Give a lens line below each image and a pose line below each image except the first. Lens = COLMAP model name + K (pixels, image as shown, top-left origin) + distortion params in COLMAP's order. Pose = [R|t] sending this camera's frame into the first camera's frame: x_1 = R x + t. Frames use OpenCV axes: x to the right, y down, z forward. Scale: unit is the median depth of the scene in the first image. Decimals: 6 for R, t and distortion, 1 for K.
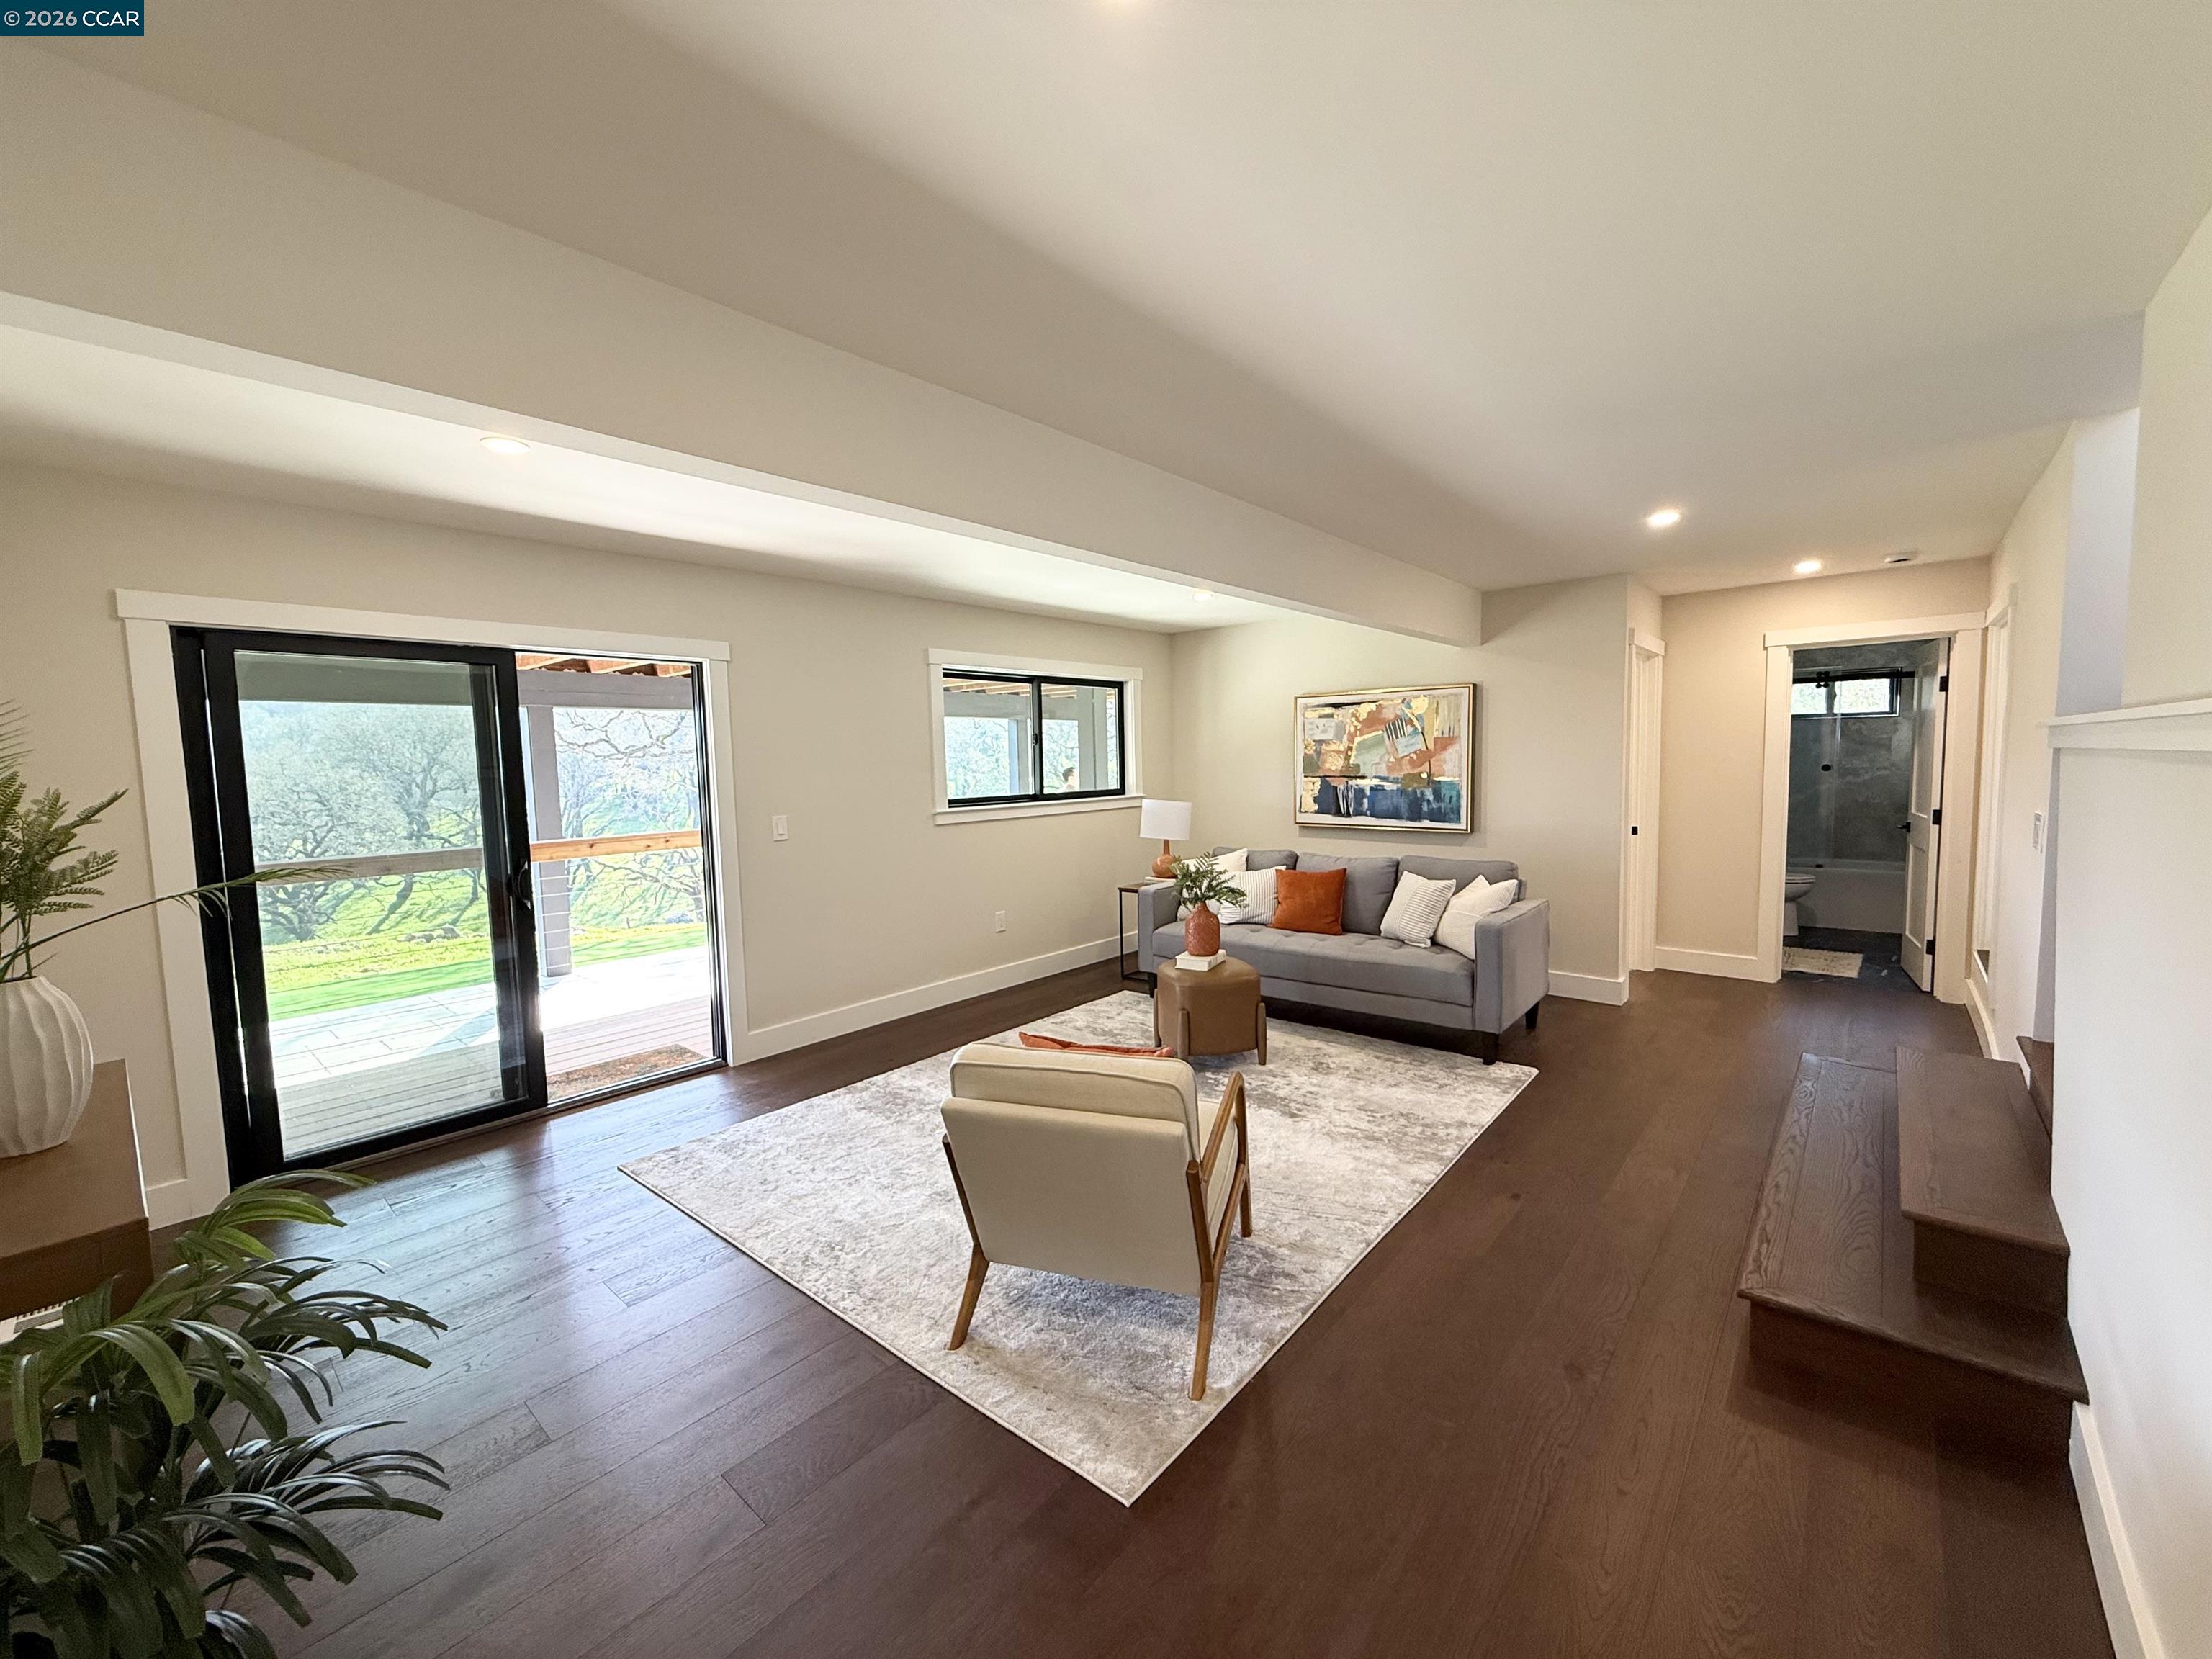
lens RADIAL K [[885.2, 0, 1101.6], [0, 885.2, 828.4], [0, 0, 1]] dist [0.003050, 0.000236]
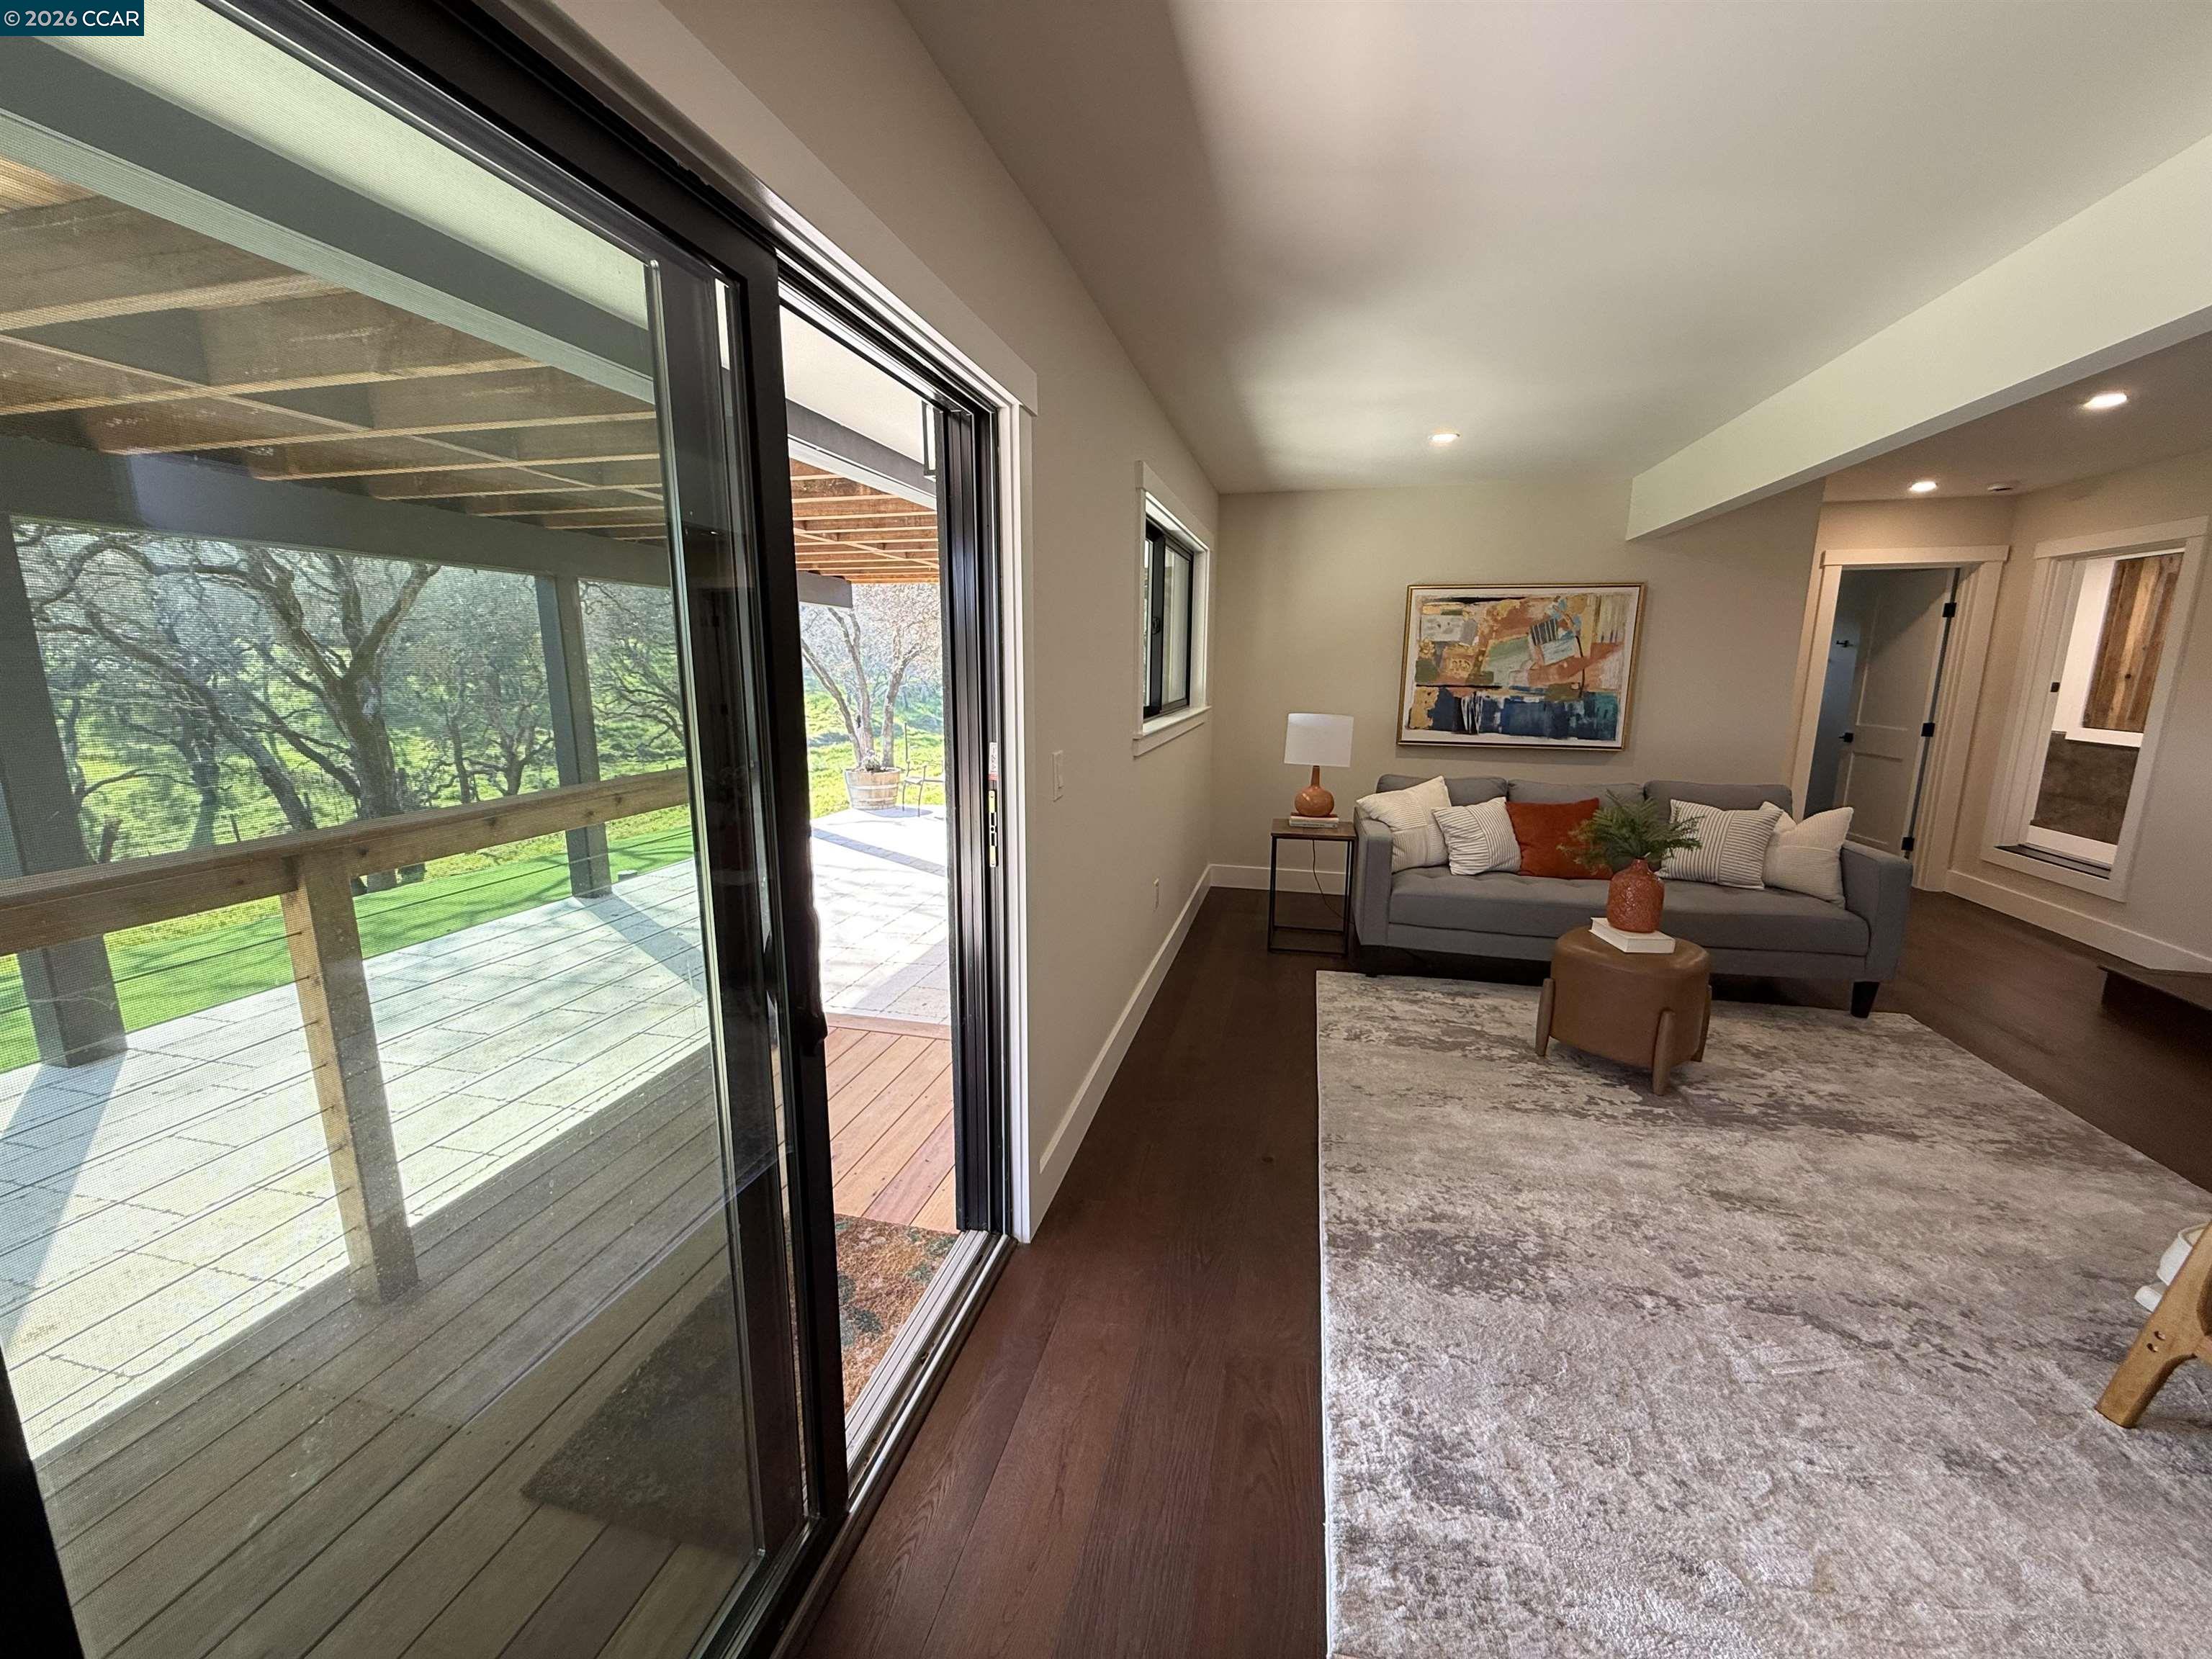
lens RADIAL K [[885.2, 0, 1108.3], [0, 885.2, 832.5], [0, 0, 1]] dist [0.003050, 0.000236]
pose [[0.884939, -0.063263, 0.461391, -0.452366], [0.011543, 0.993406, 0.114071, -0.020732], [-0.465565, -0.095620, 0.879833, 0.414736]]
